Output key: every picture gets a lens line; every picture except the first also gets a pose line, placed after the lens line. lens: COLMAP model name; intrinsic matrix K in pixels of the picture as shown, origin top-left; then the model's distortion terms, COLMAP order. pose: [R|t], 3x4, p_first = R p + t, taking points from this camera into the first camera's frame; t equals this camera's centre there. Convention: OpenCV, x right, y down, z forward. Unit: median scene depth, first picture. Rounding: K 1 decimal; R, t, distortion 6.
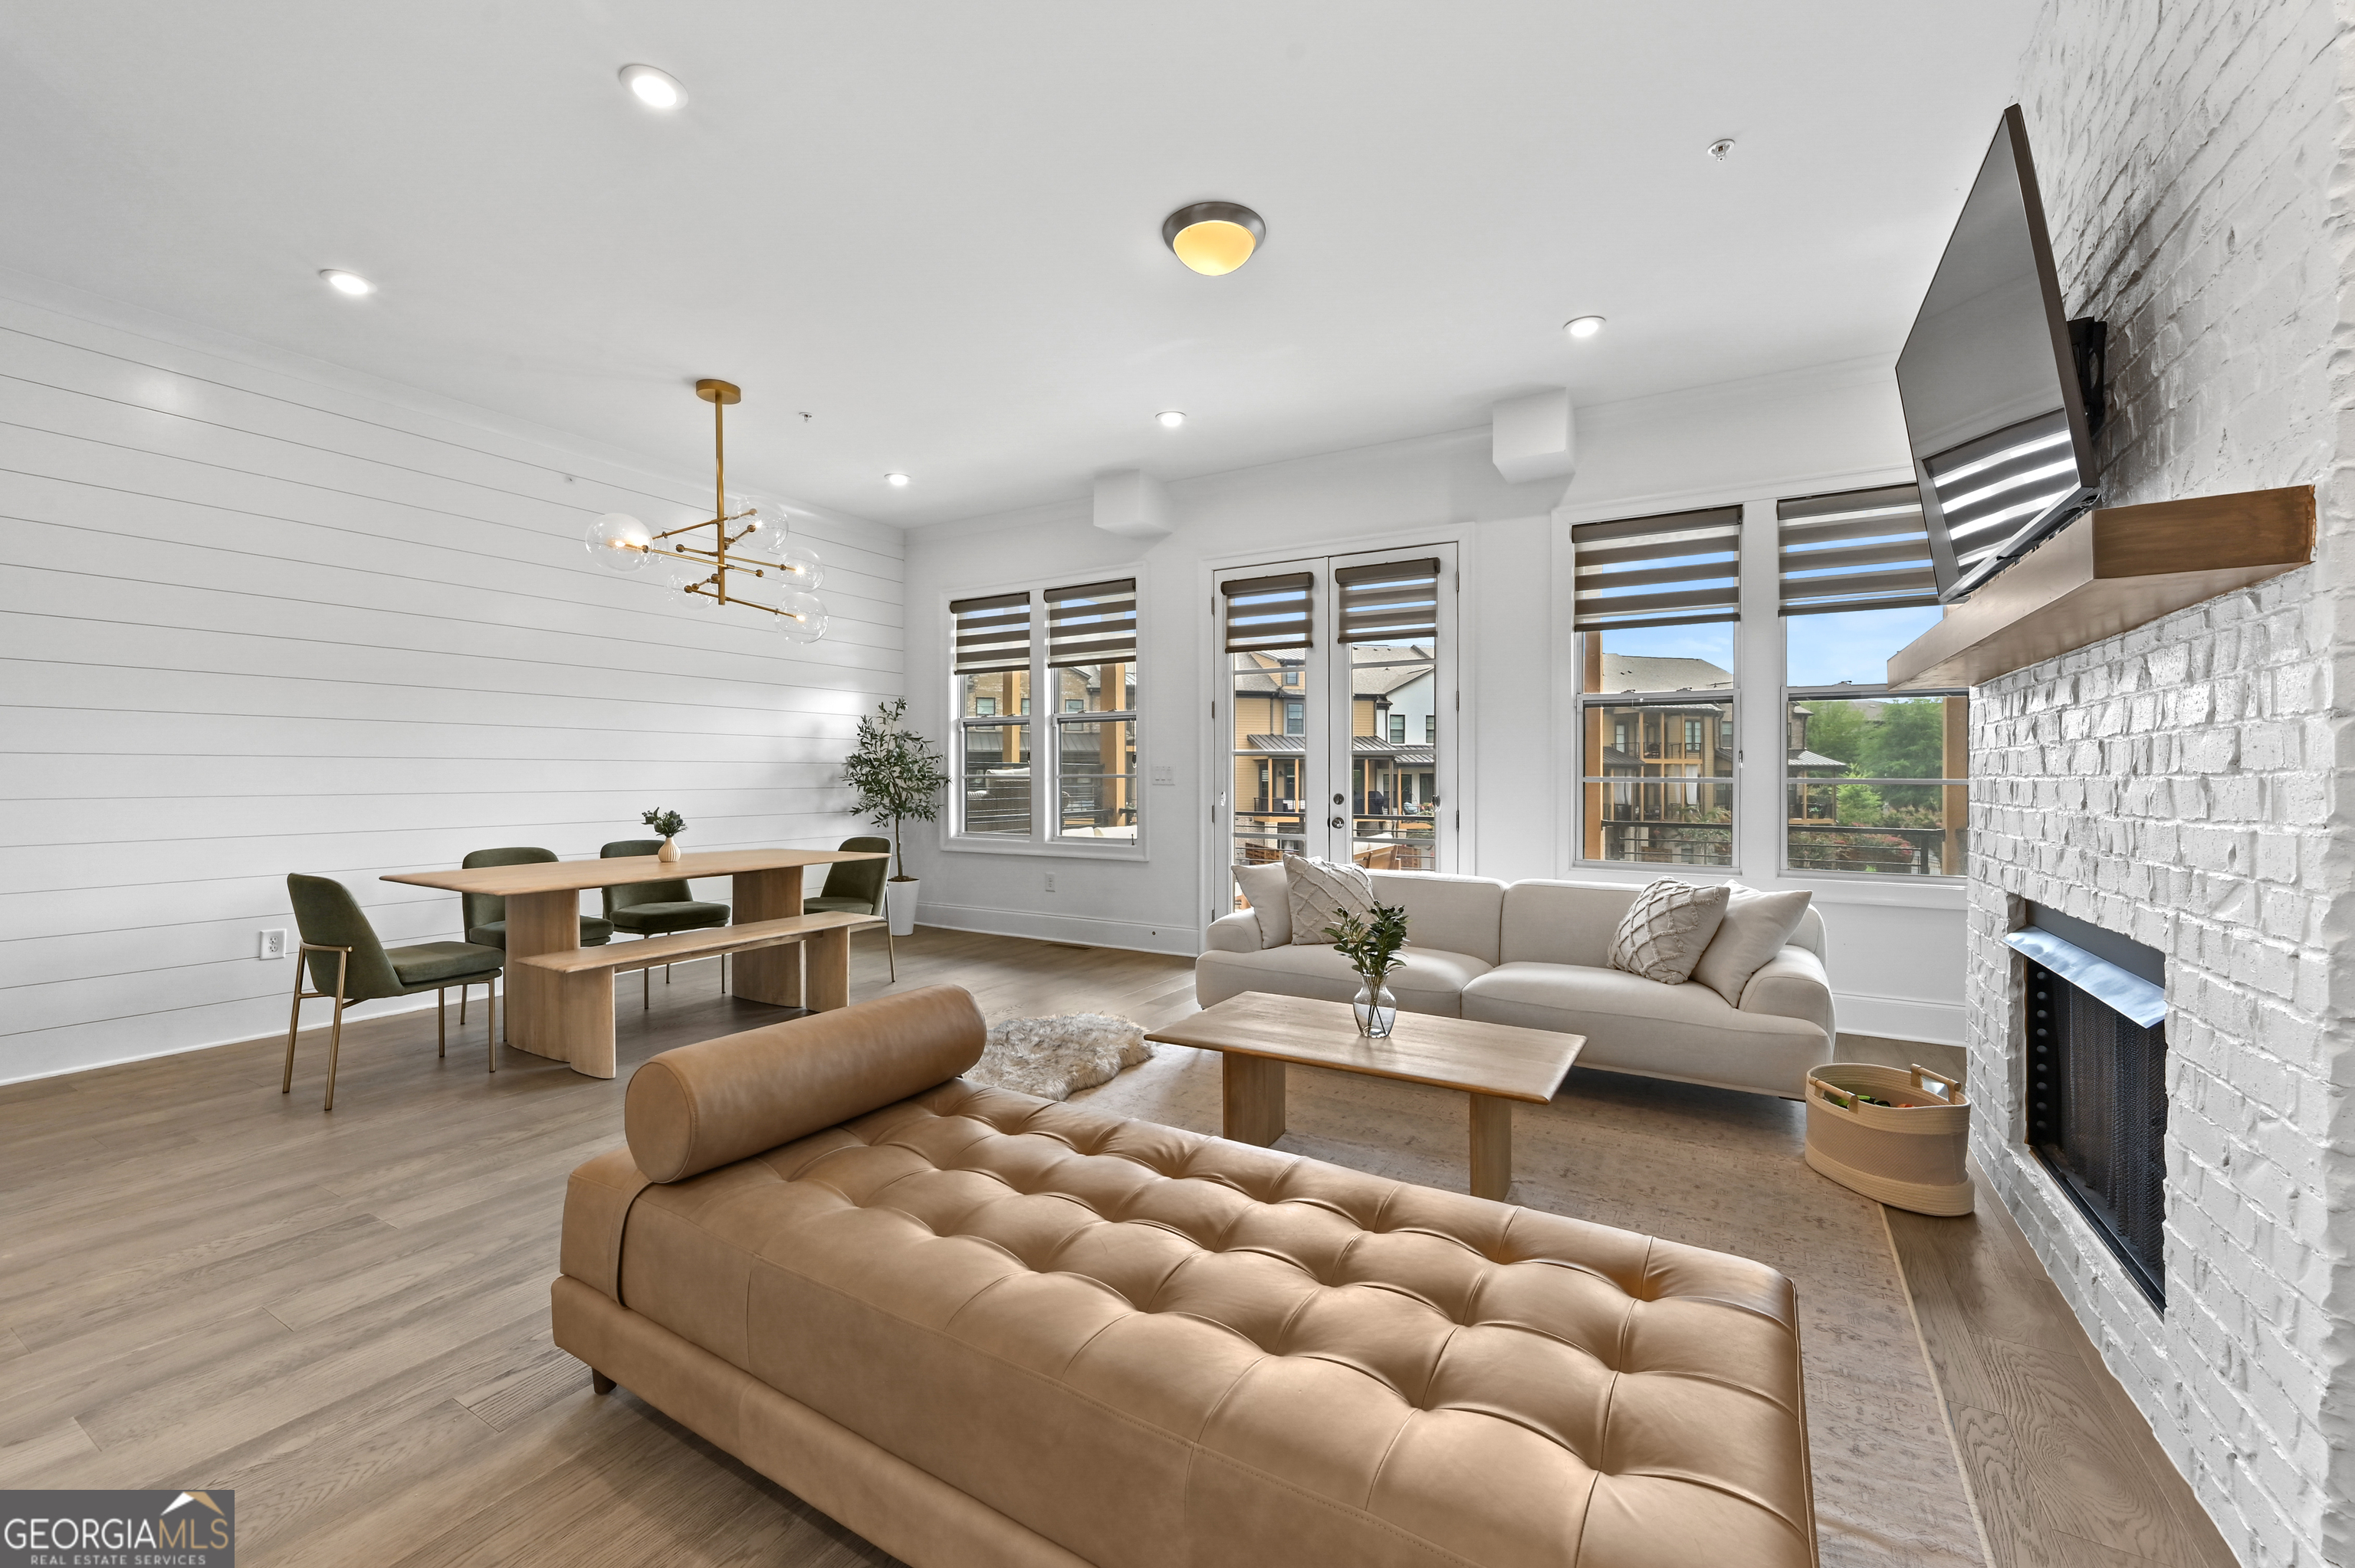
lens RADIAL K [[933.6, 0, 1191.4], [0, 933.6, 773.4], [0, 0, 1]] dist [-0.000650, 0.000237]
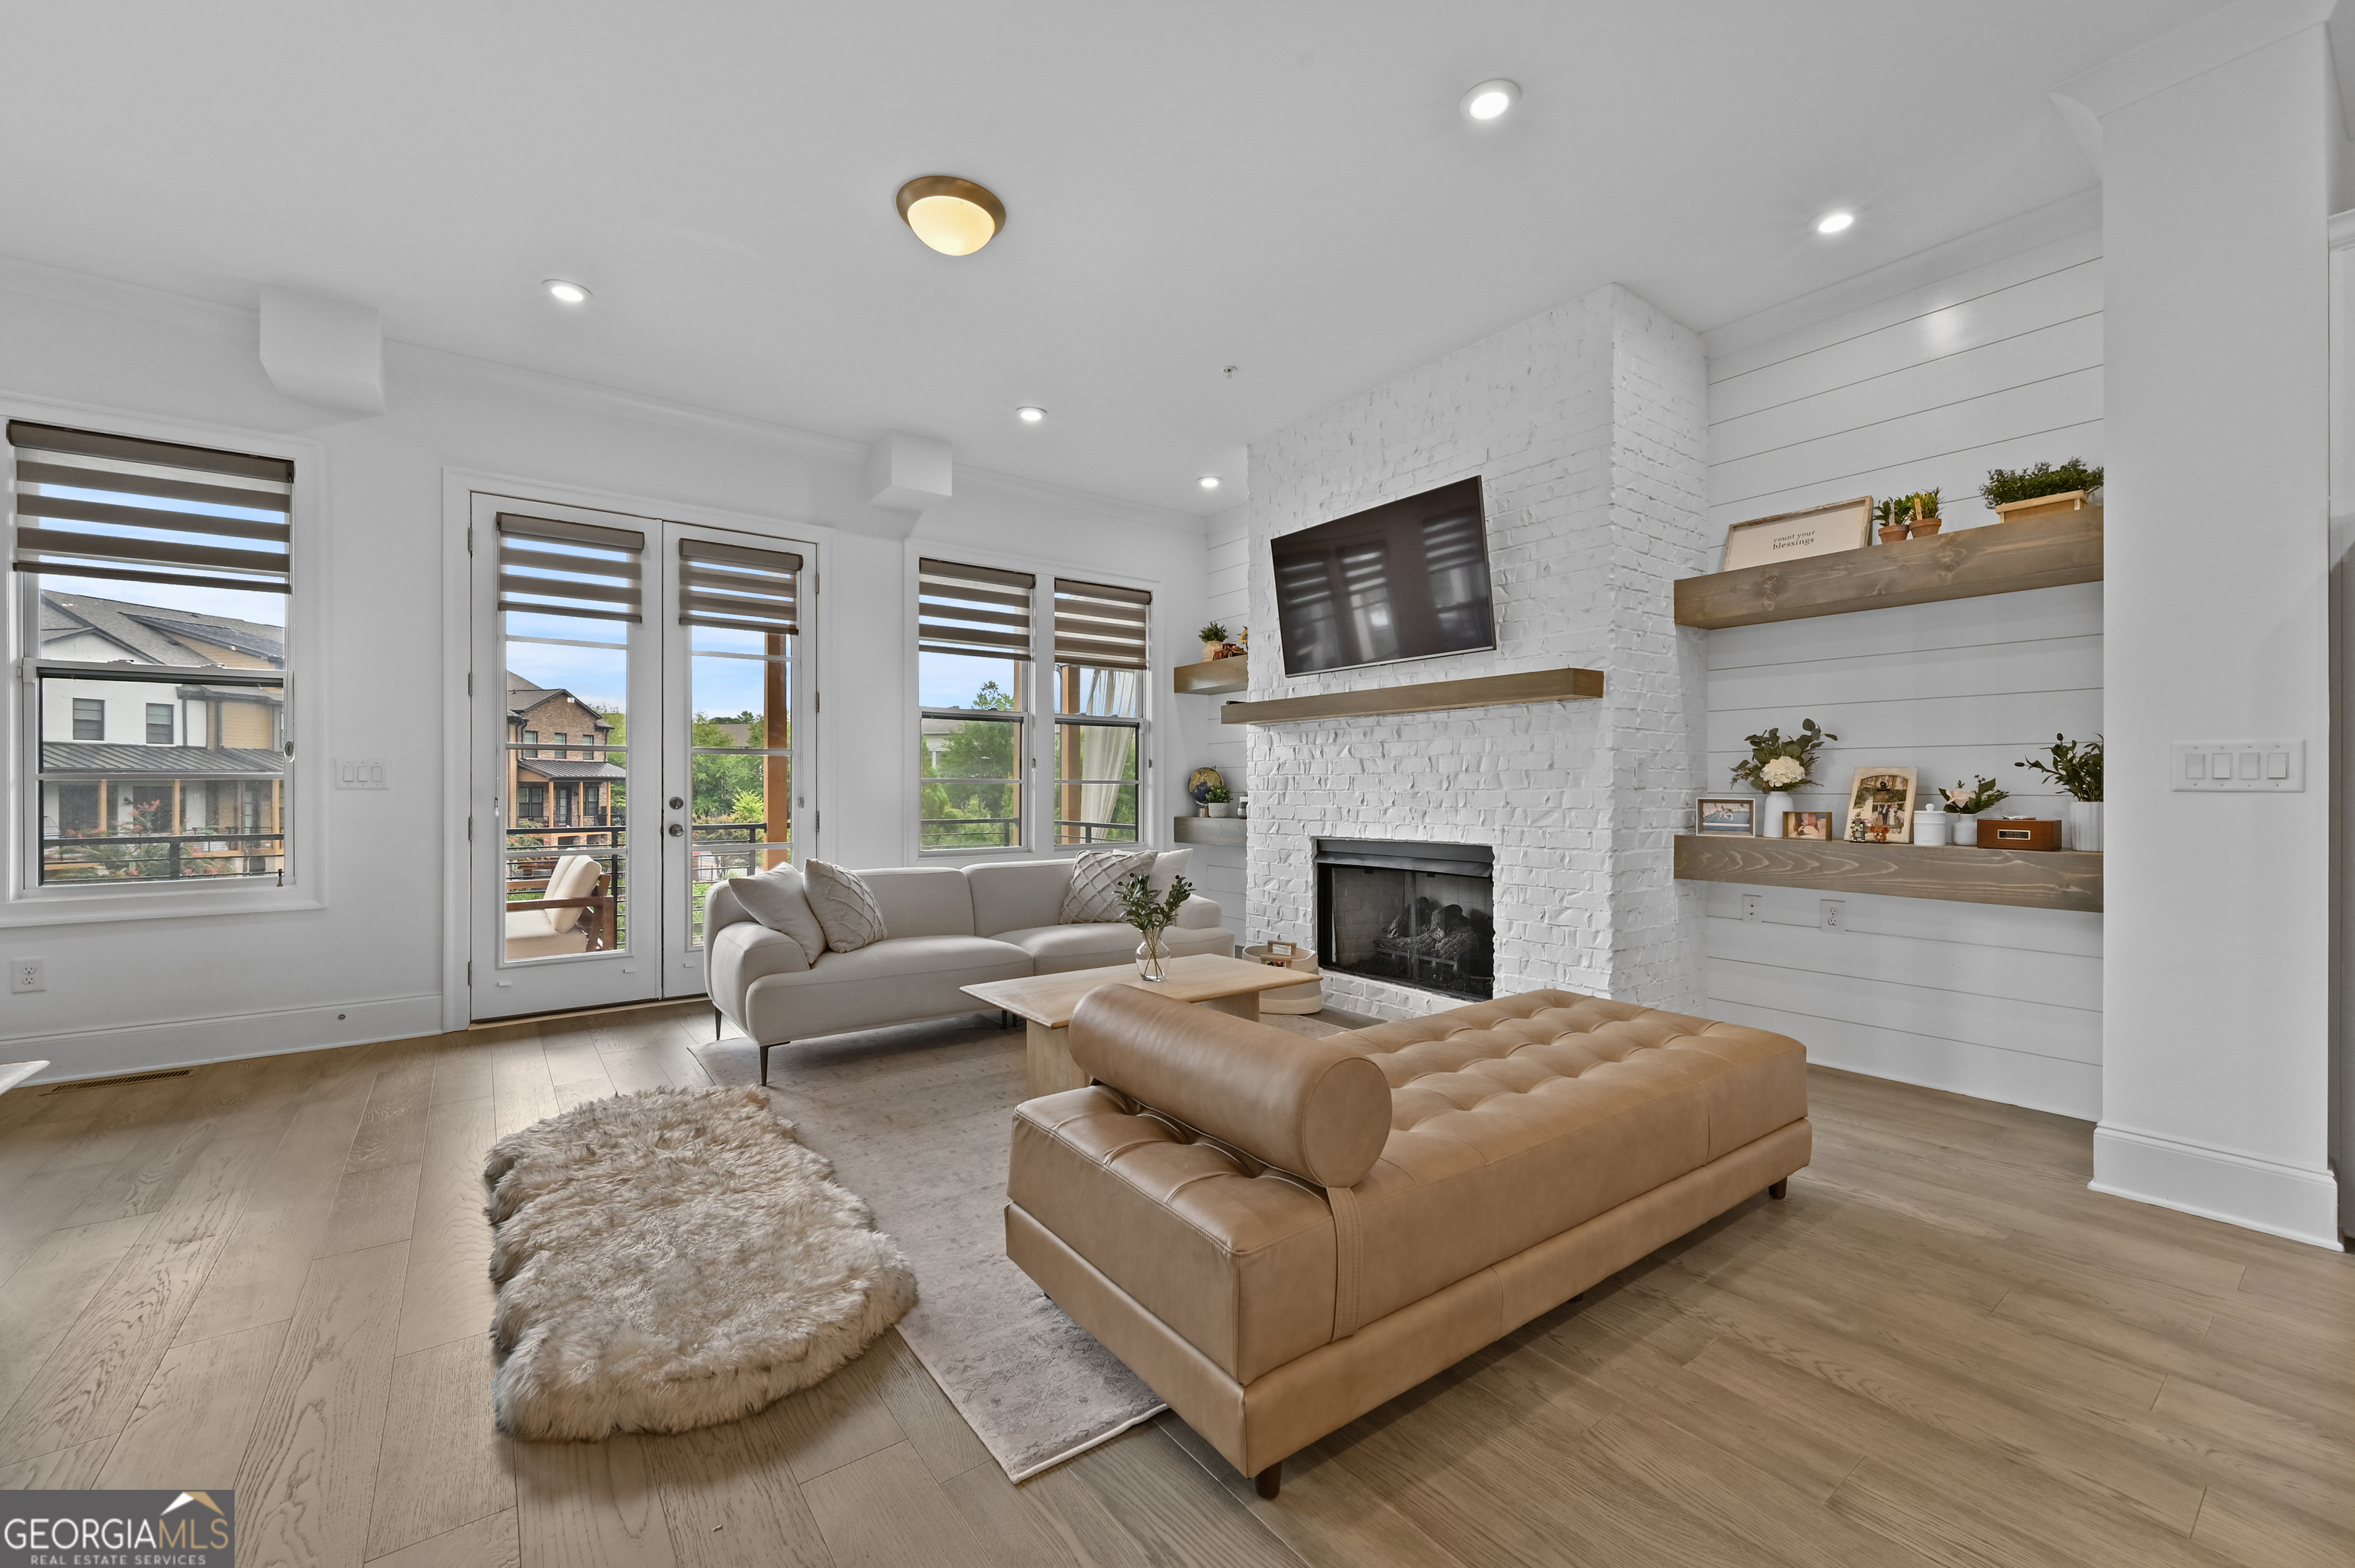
lens RADIAL K [[933.6, 0, 1164.5], [0, 933.6, 780.2], [0, 0, 1]] dist [-0.000650, 0.000237]
pose [[0.405573, 0.001631, 0.914061, -0.453998], [-0.001905, 0.999998, -0.000939, 0.006065], [-0.914061, -0.001361, 0.405575, 0.235542]]
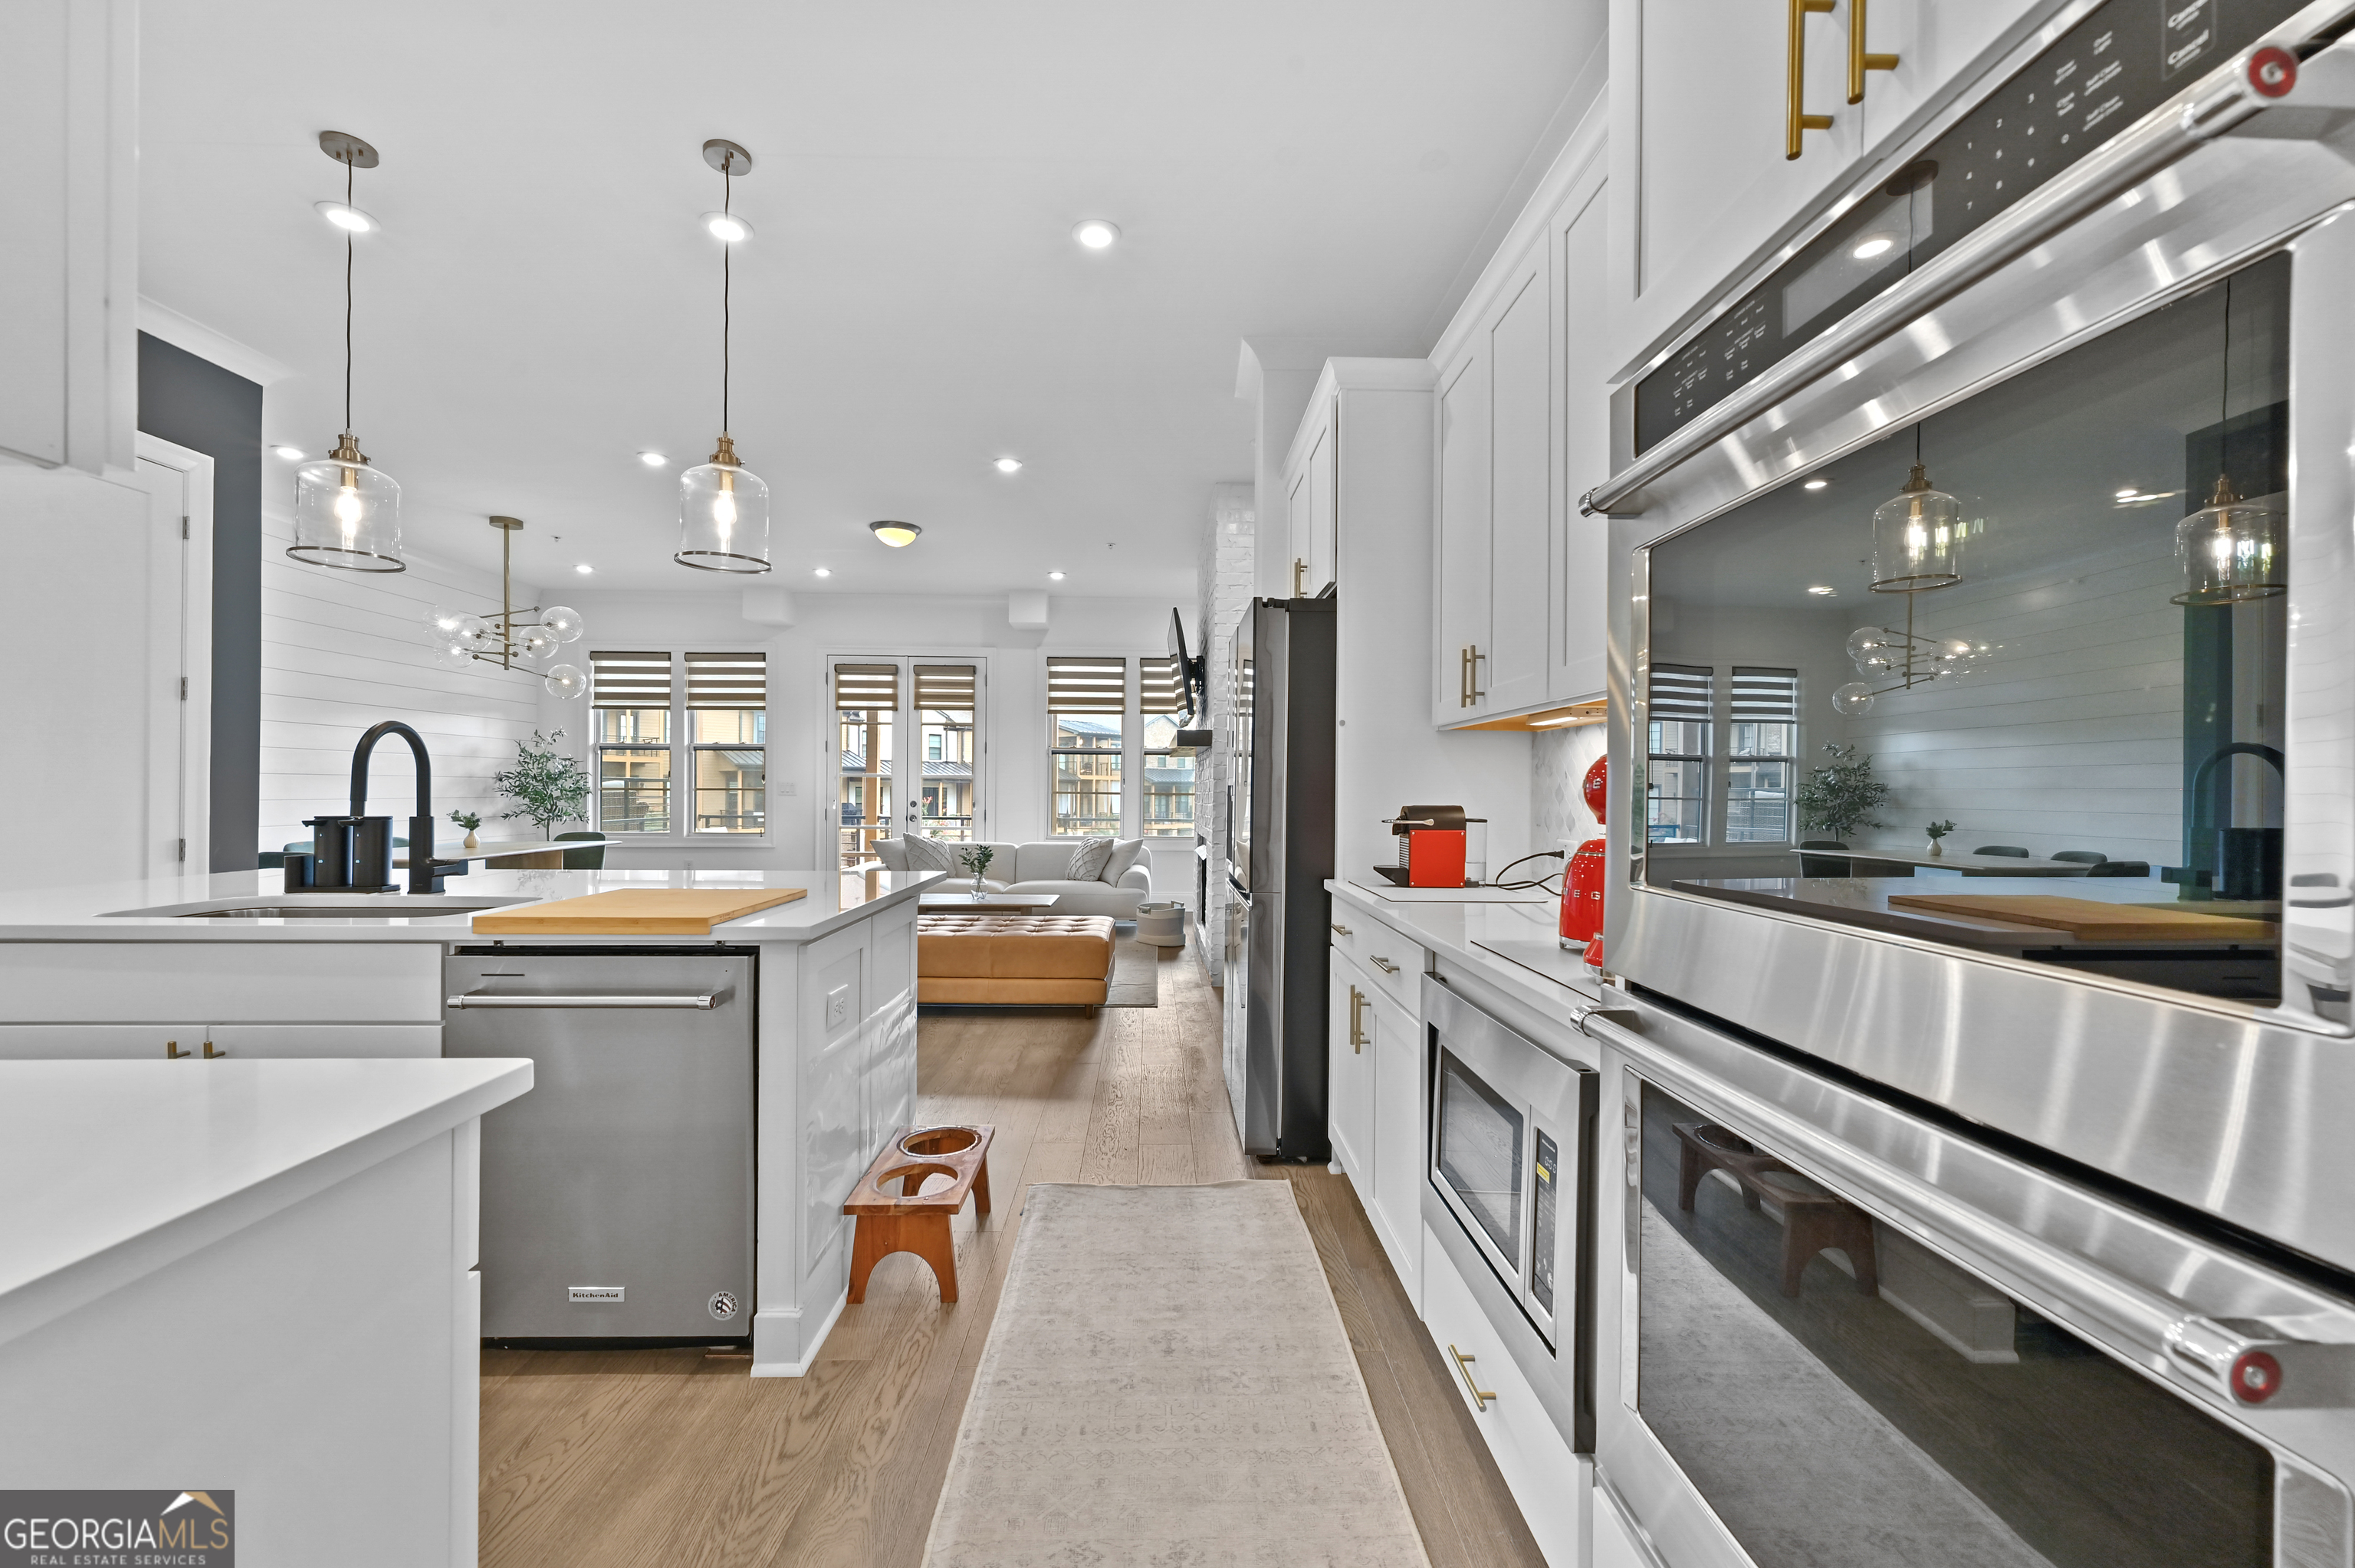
lens RADIAL K [[933.6, 0, 1173.1], [0, 933.6, 792.0], [0, 0, 1]] dist [-0.000650, 0.000237]
pose [[0.852208, 0.003533, 0.523191, -0.317784], [-0.007061, 0.999964, 0.004749, -0.004606], [-0.523156, -0.007742, 0.852202, -0.653862]]
